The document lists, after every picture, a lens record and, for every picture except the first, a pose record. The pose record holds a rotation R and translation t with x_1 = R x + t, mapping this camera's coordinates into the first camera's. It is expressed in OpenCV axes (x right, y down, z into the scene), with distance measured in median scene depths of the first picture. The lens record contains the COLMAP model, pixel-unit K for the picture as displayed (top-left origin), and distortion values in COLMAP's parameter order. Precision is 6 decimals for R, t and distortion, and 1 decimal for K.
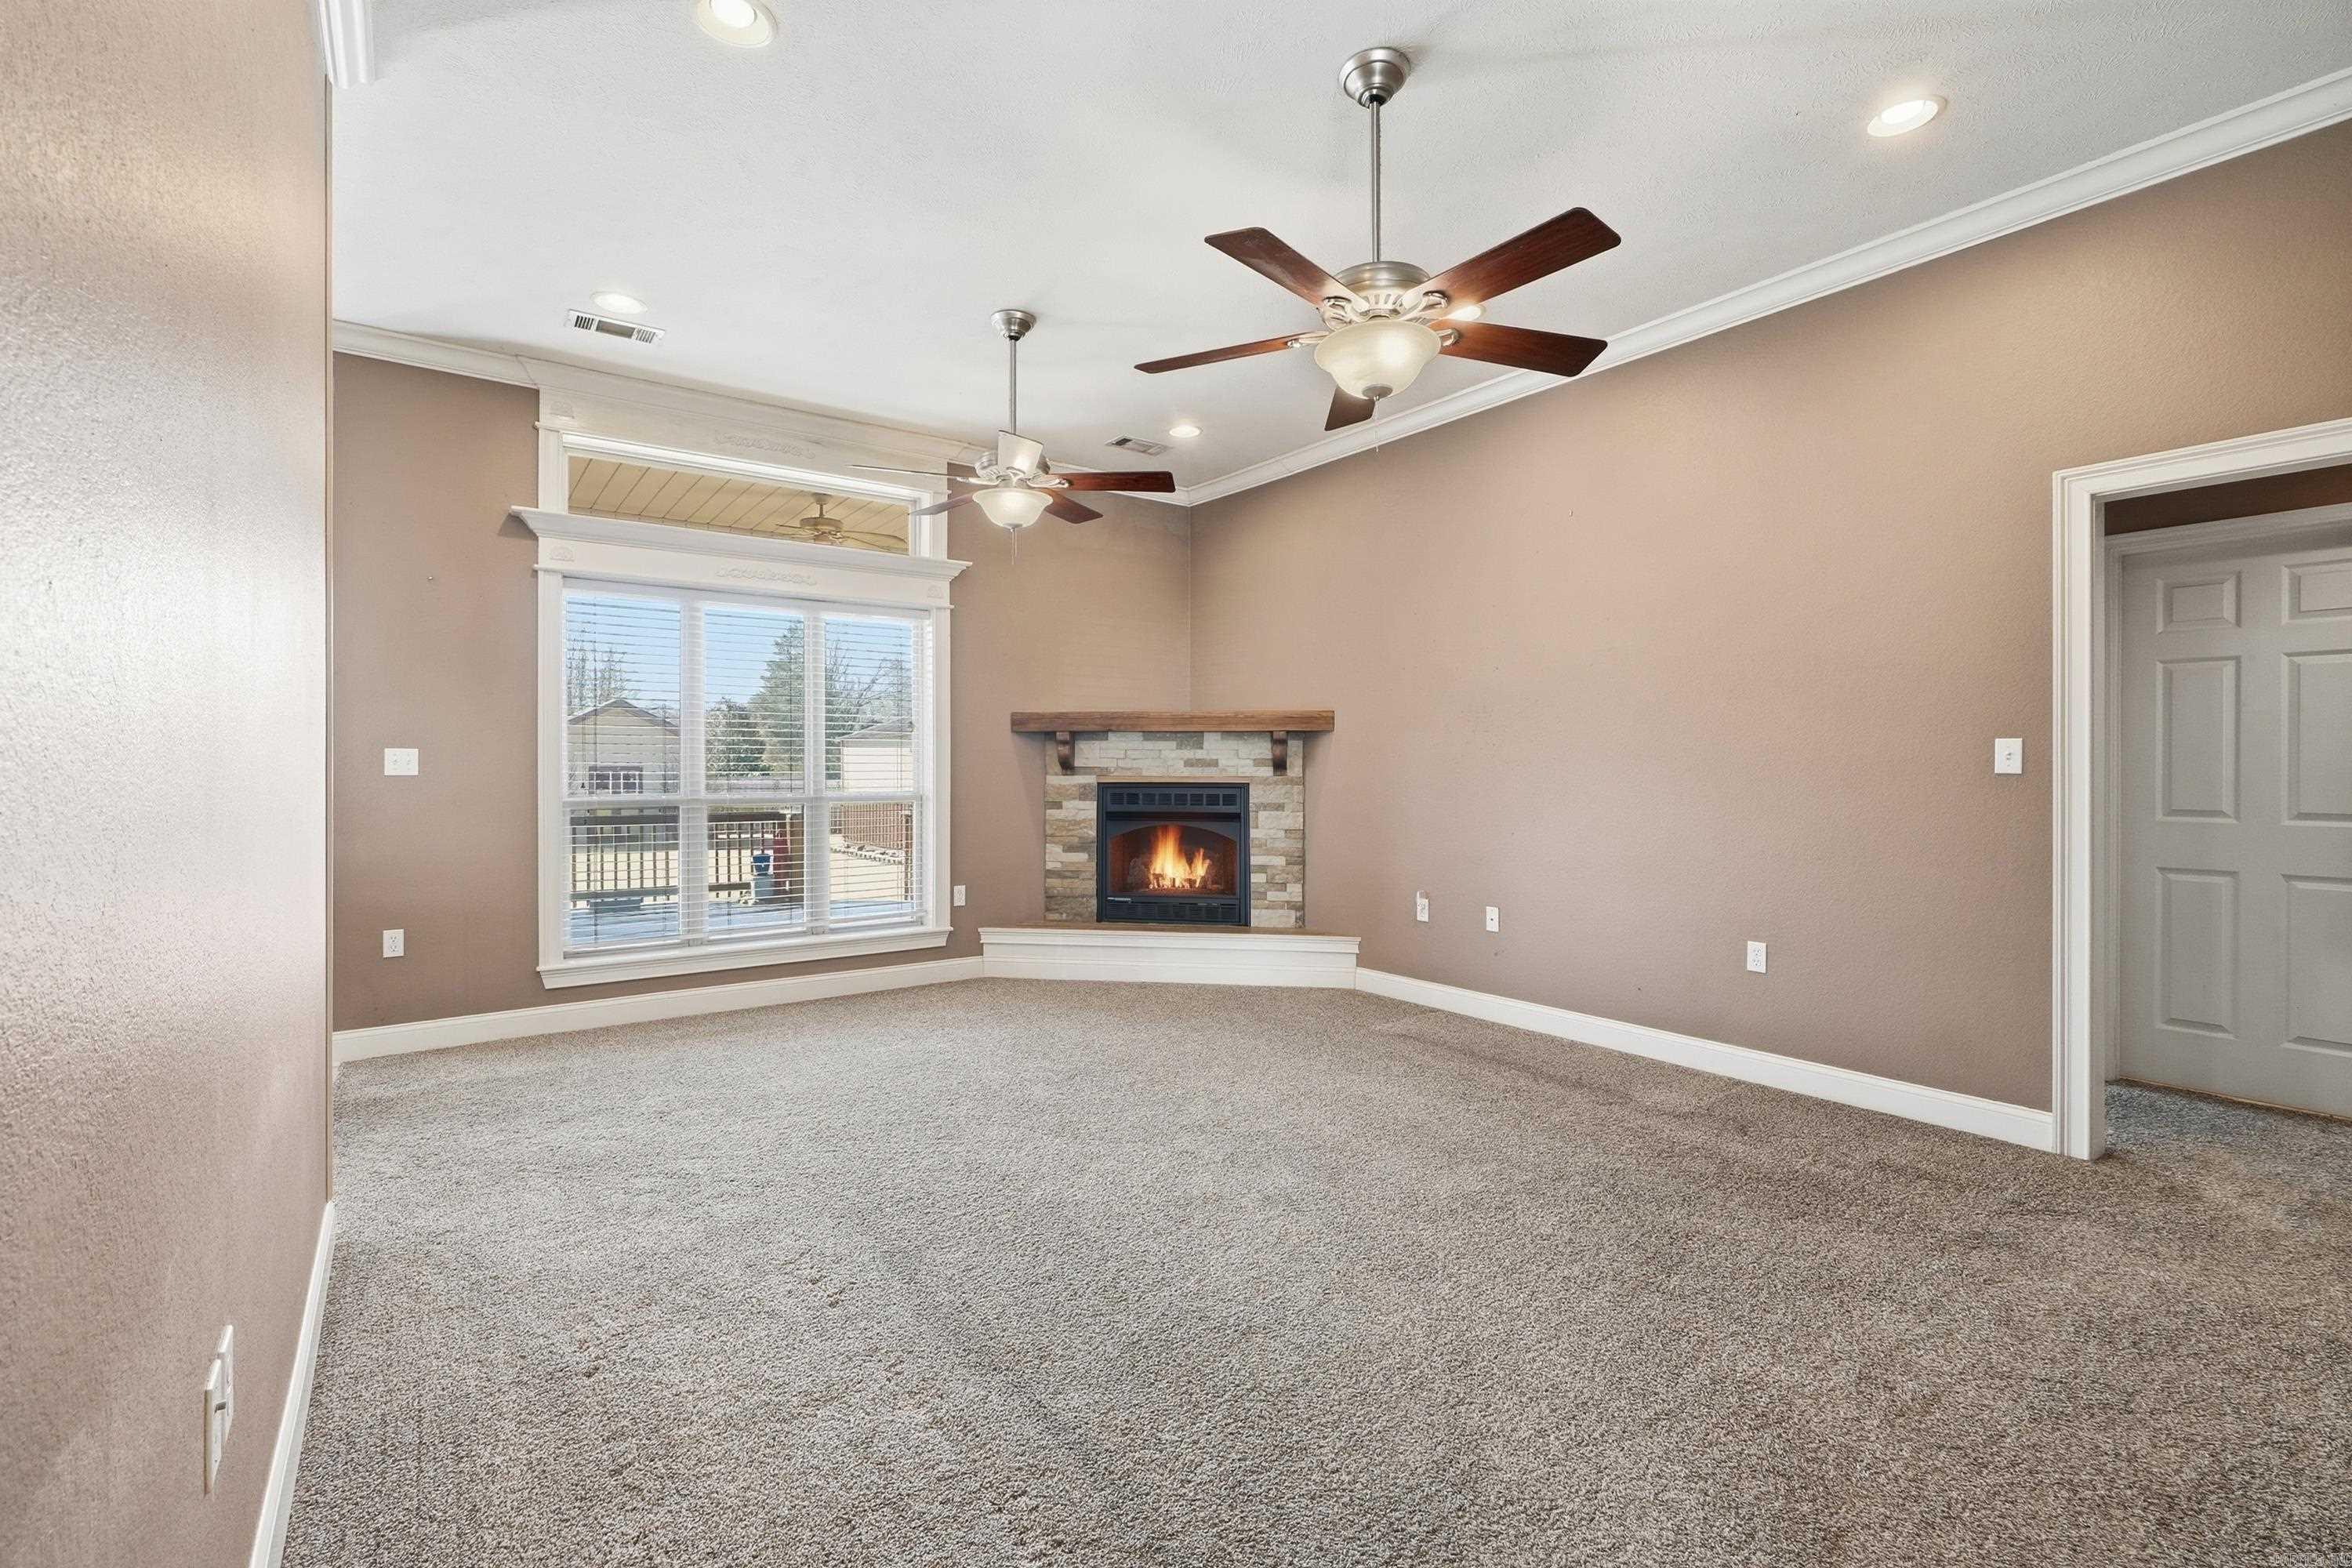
lens RADIAL K [[1026.3, 0, 1161.6], [0, 1026.3, 764.2], [0, 0, 1]] dist [0.000050, 0.000104]
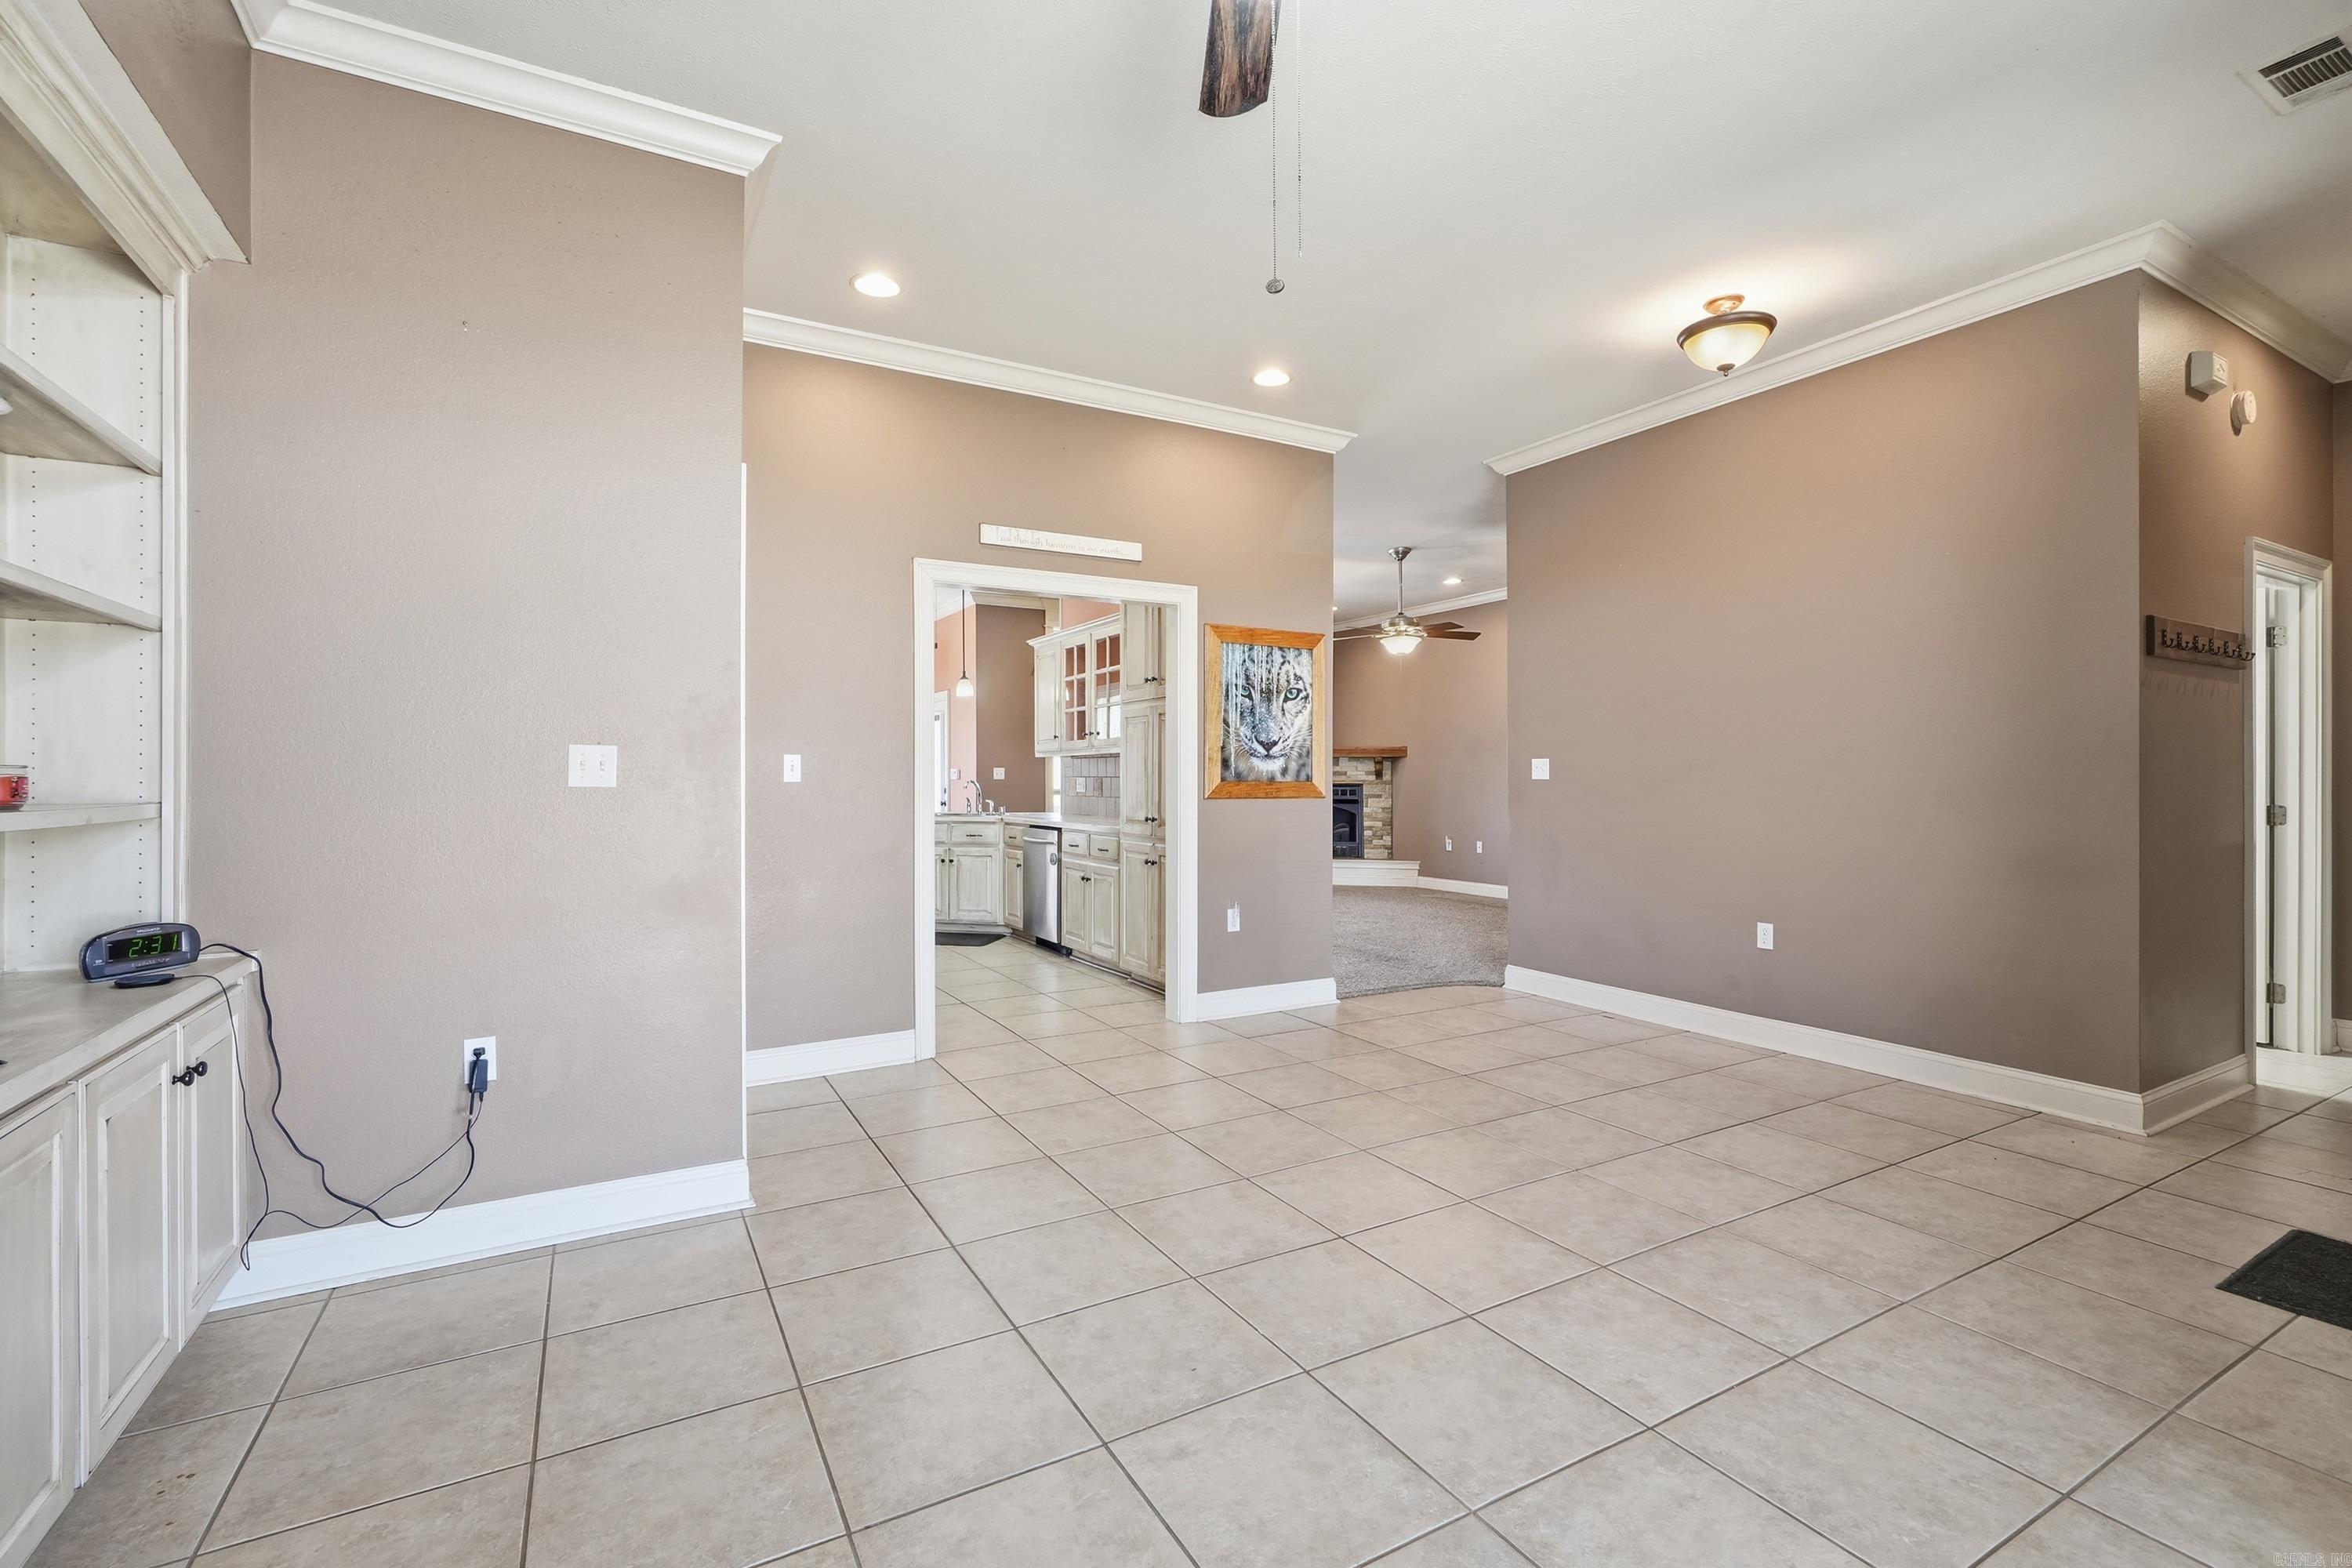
lens RADIAL K [[1019.8, 0, 1170.2], [0, 1019.8, 777.2], [0, 0, 1]] dist [0.000410, 0.000954]
pose [[0.994423, -0.001522, -0.105458, -0.073307], [0.001777, 0.999996, 0.002326, 0.000803], [0.105454, -0.002501, 0.994421, -0.951816]]
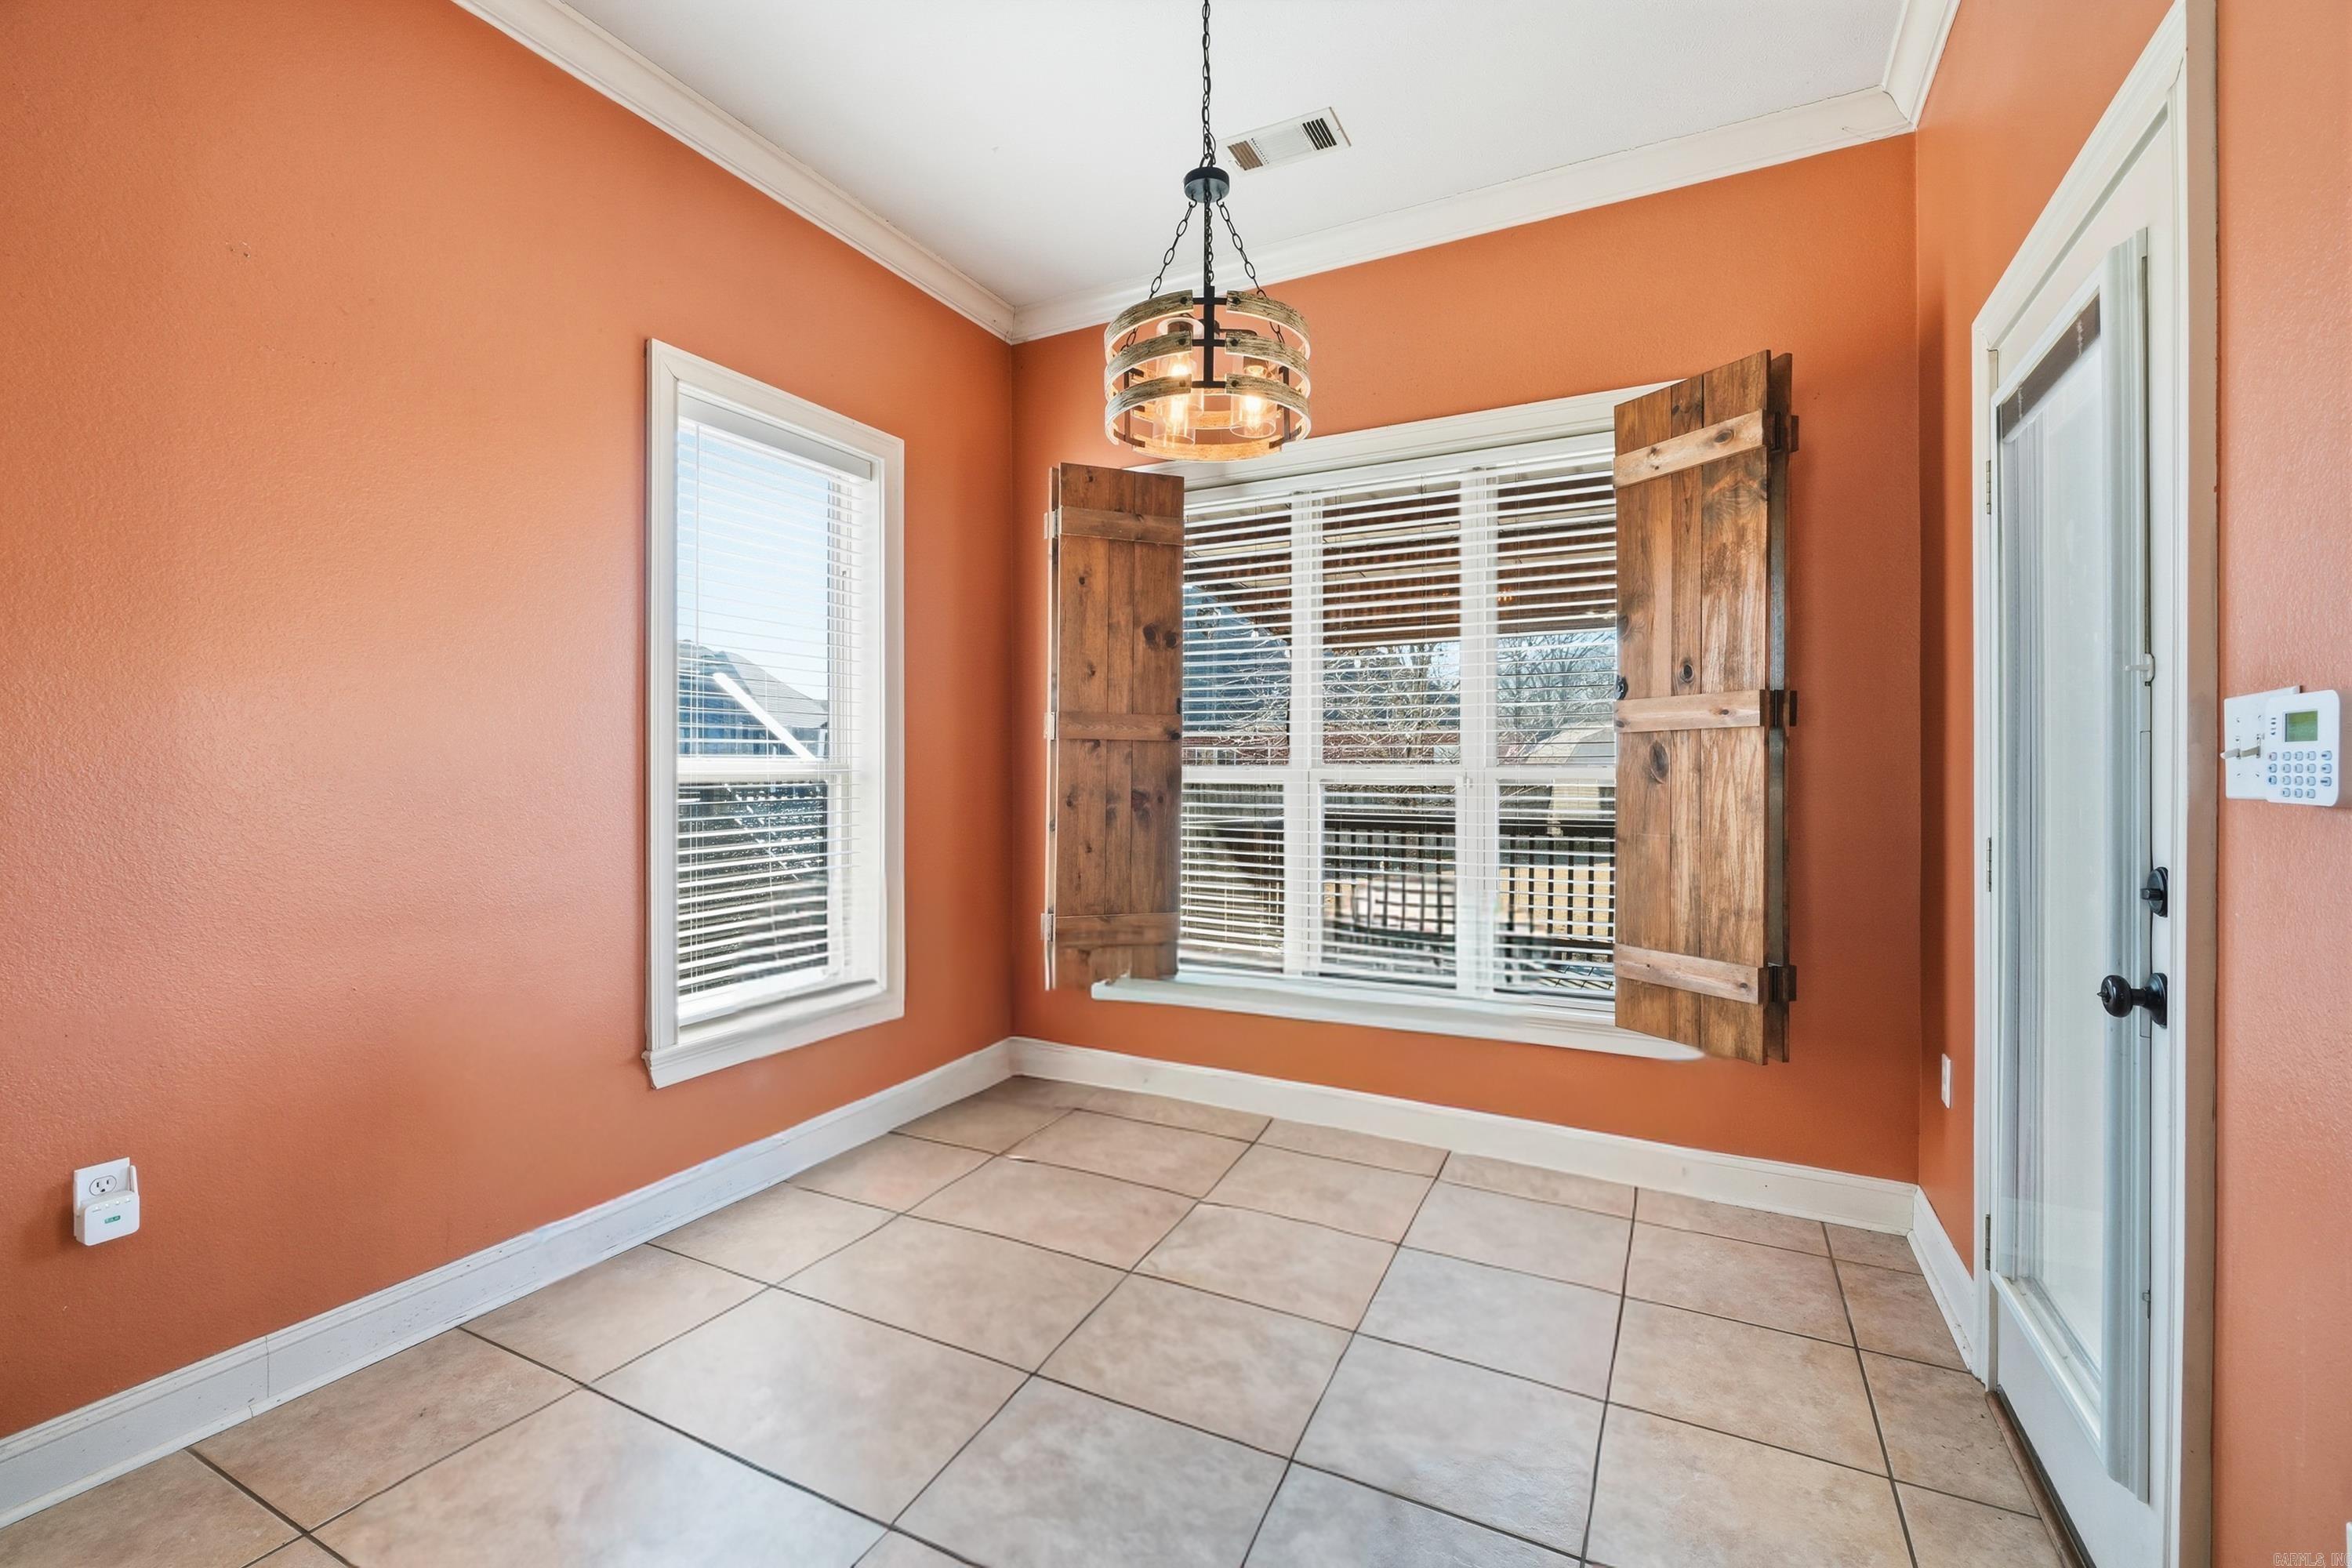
lens RADIAL K [[1019.8, 0, 1170.2], [0, 1019.8, 777.2], [0, 0, 1]] dist [0.000410, 0.000954]
pose [[0.450496, 0.003098, -0.892773, -0.574799], [0.000232, 0.999994, 0.003587, 0.003788], [0.892779, -0.001824, 0.450492, 0.558547]]
